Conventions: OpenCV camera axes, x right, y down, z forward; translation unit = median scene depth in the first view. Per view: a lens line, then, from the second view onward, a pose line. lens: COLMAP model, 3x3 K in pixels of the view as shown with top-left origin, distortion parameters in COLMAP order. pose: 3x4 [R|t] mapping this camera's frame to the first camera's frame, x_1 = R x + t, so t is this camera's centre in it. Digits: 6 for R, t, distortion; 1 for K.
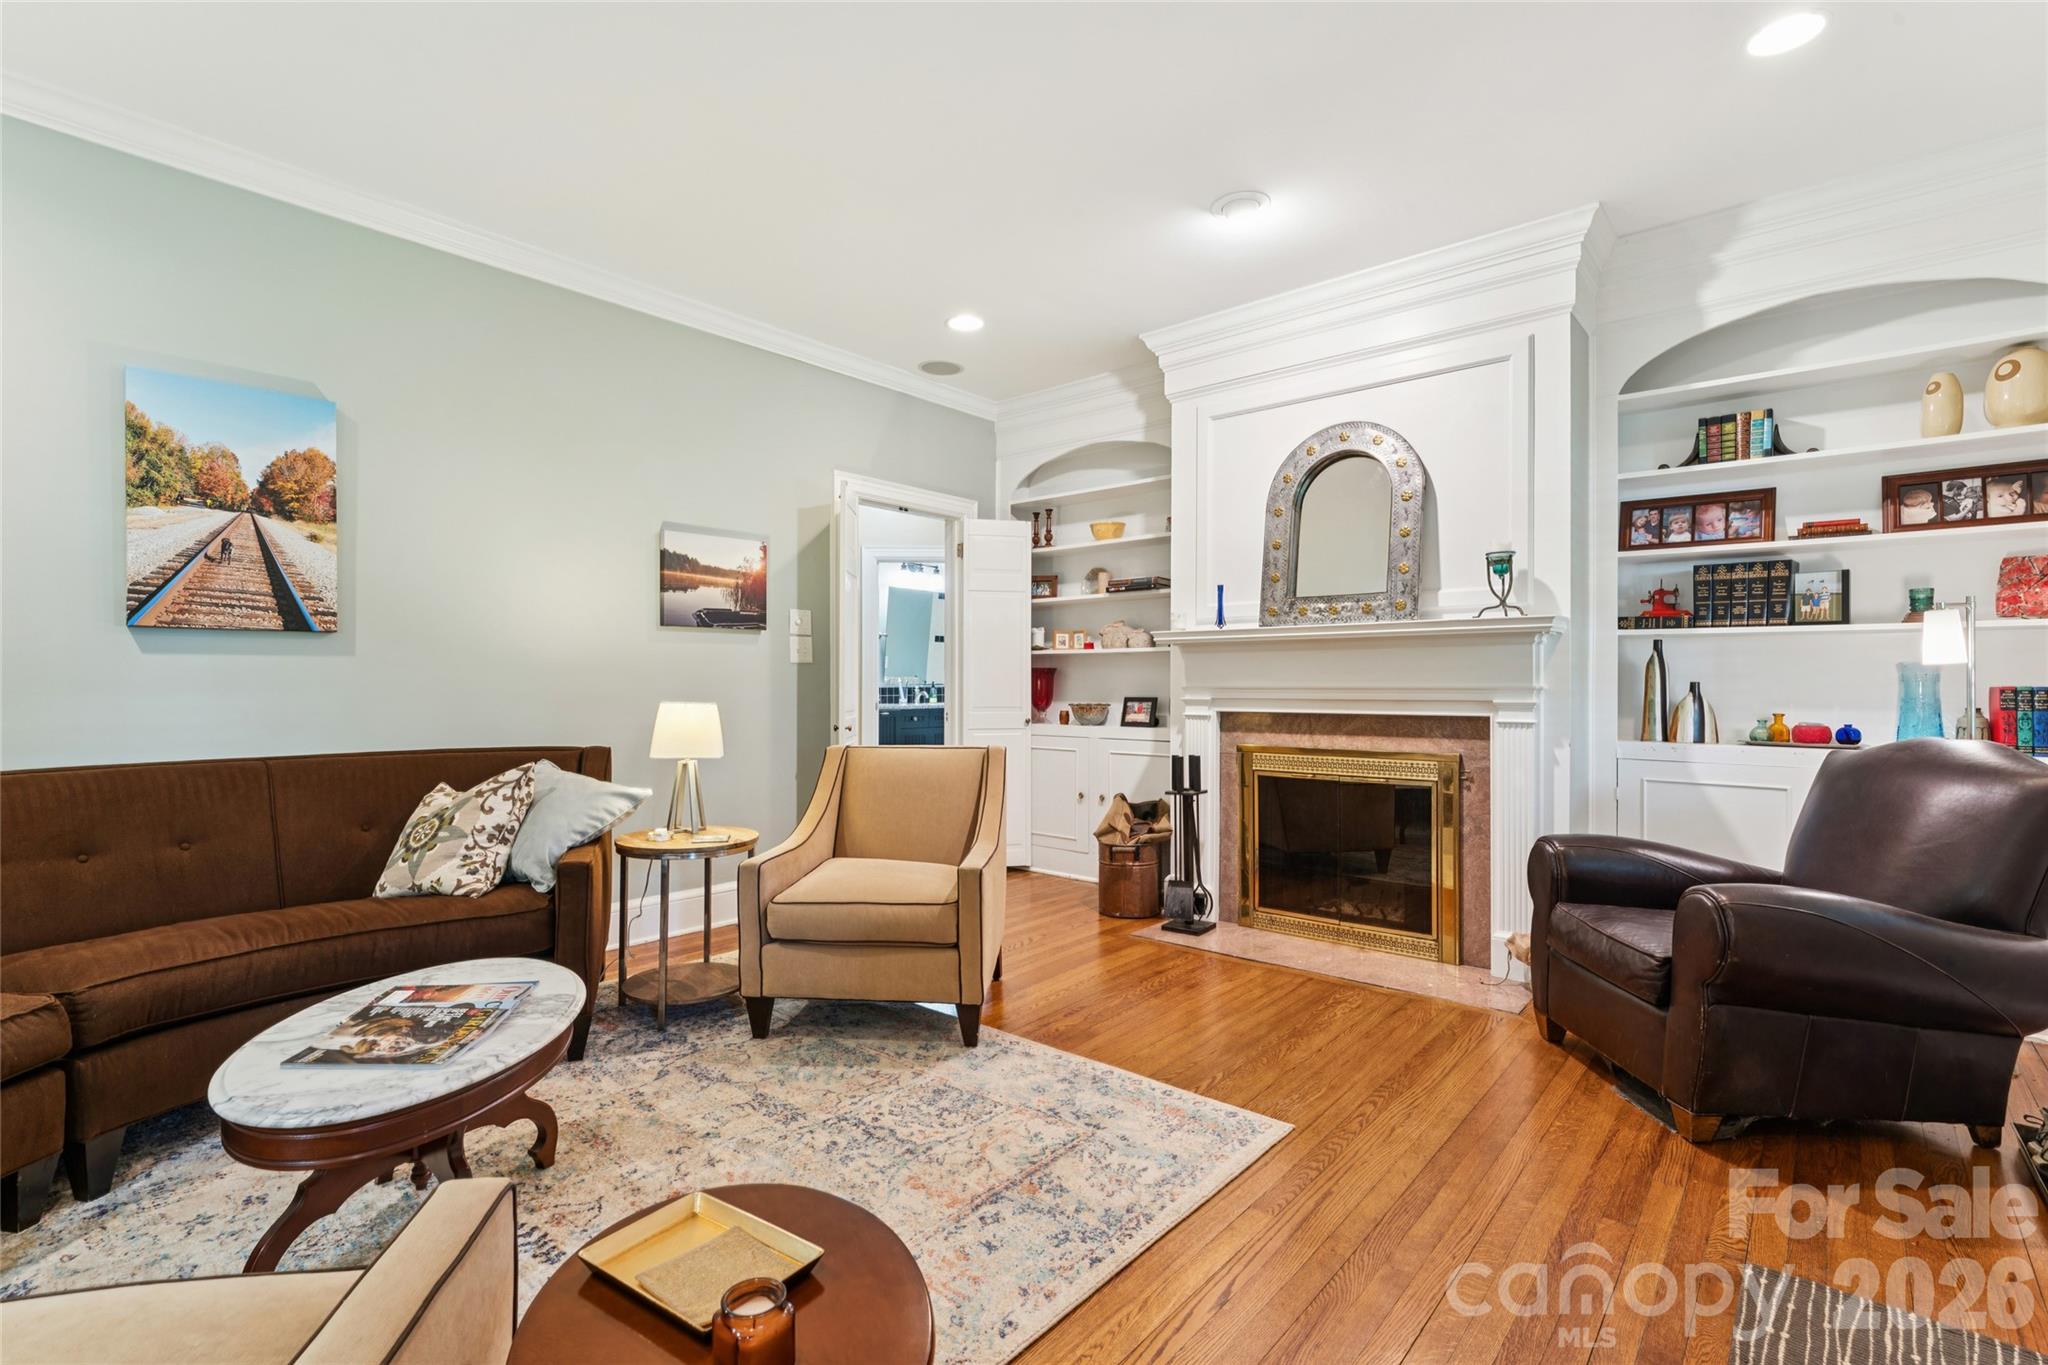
lens RADIAL K [[945.5, 0, 1023.2], [0, 945.5, 681.4], [0, 0, 1]] dist [-0.001791, -0.001039]
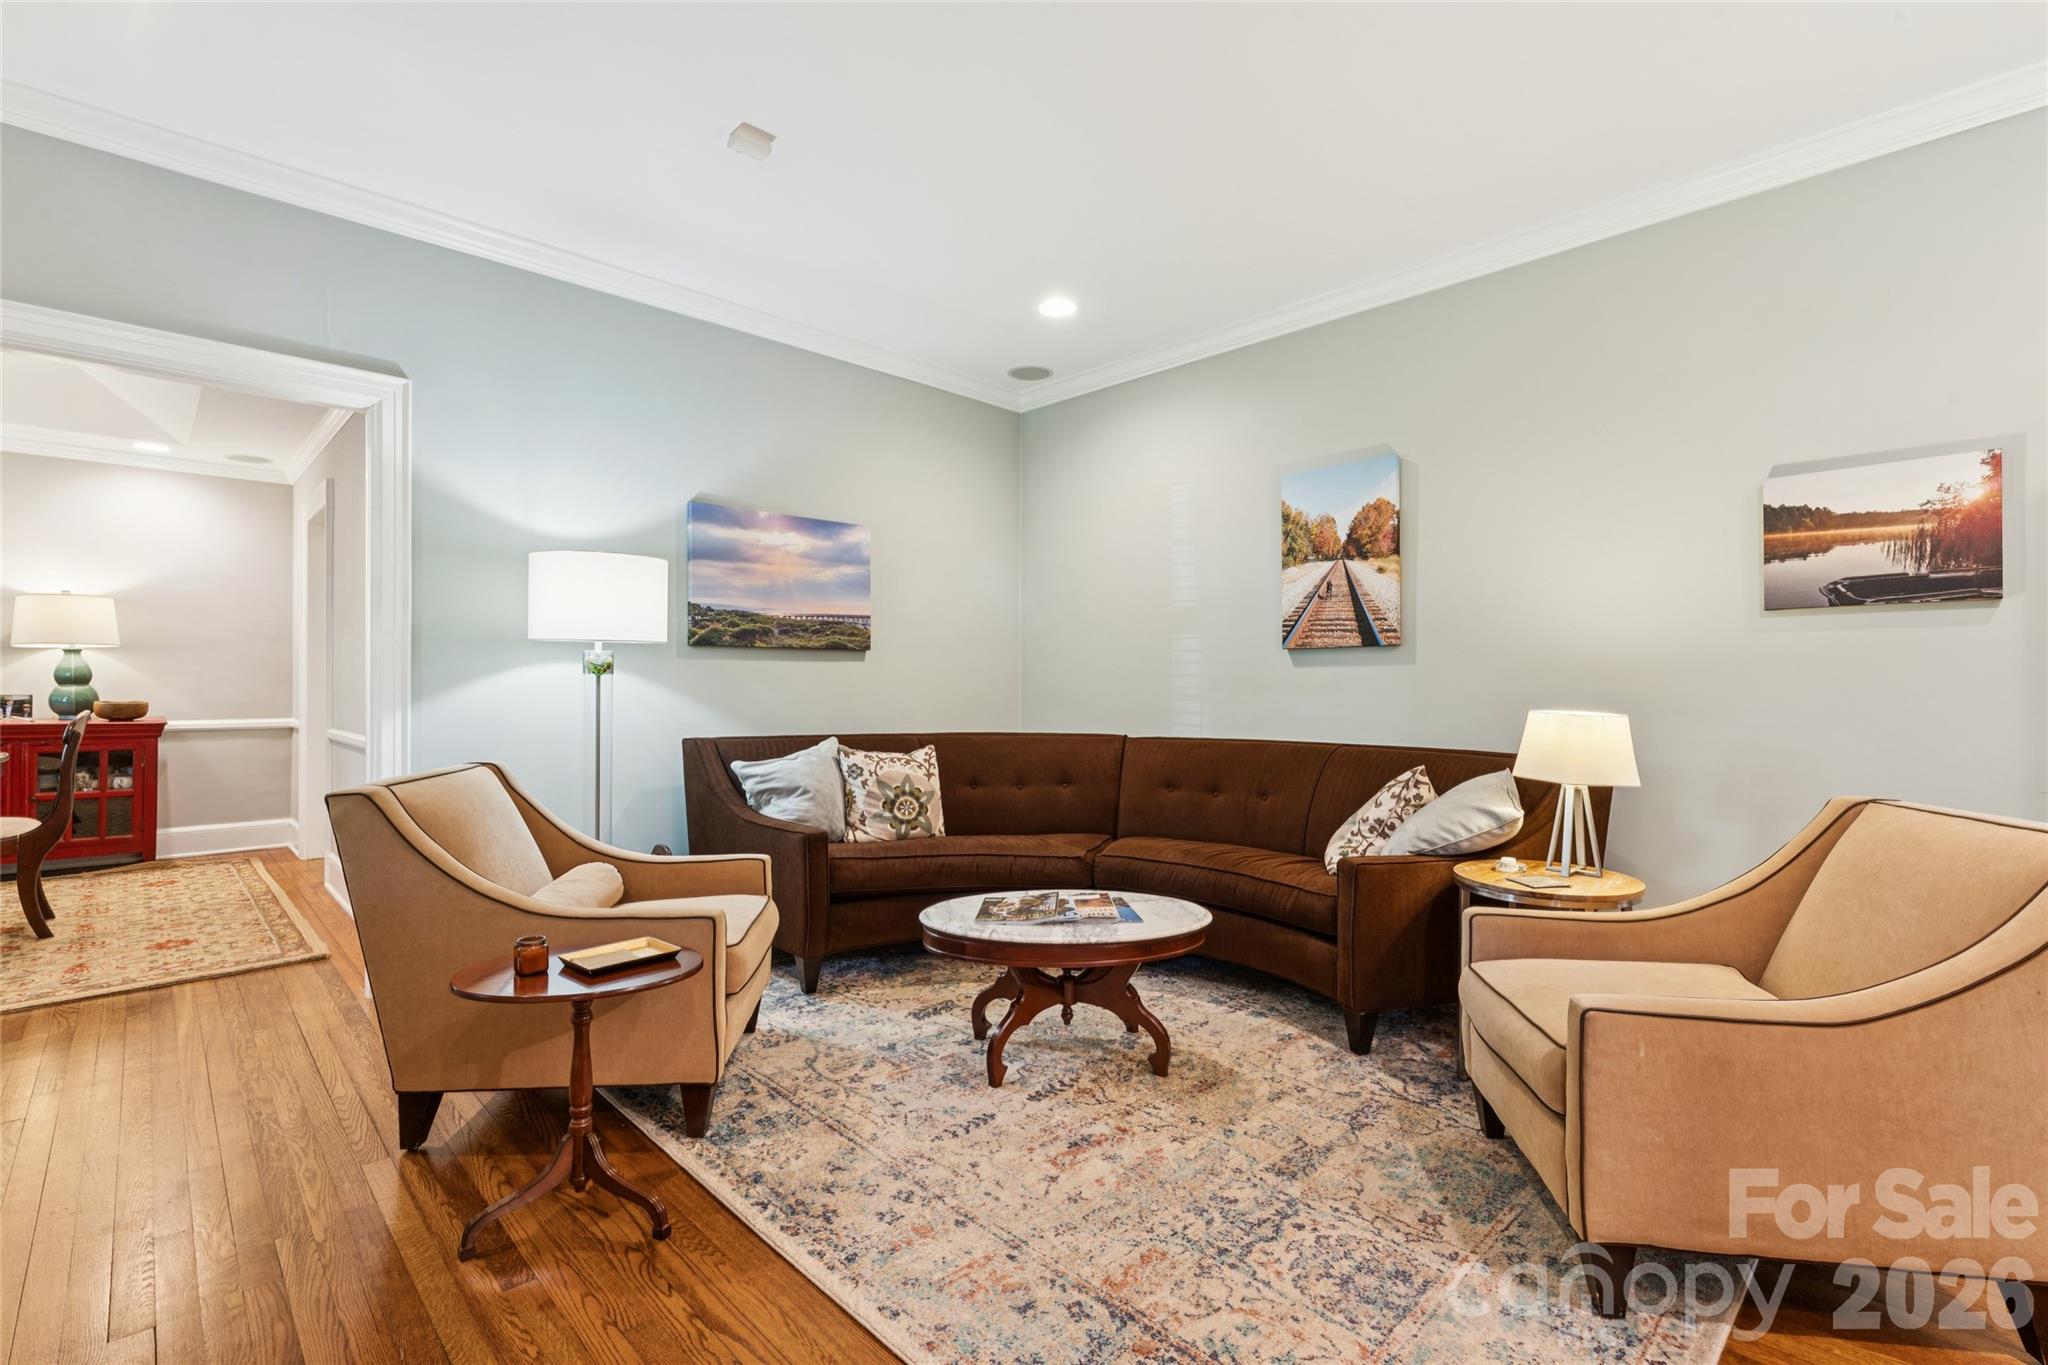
lens RADIAL K [[945.5, 0, 1023.2], [0, 945.5, 681.9], [0, 0, 1]] dist [-0.001791, -0.001039]
pose [[-0.102099, -0.004528, -0.994764, 0.562359], [-0.001760, 0.999989, -0.004371, 0.000717], [0.994773, 0.001305, -0.102106, 0.705246]]
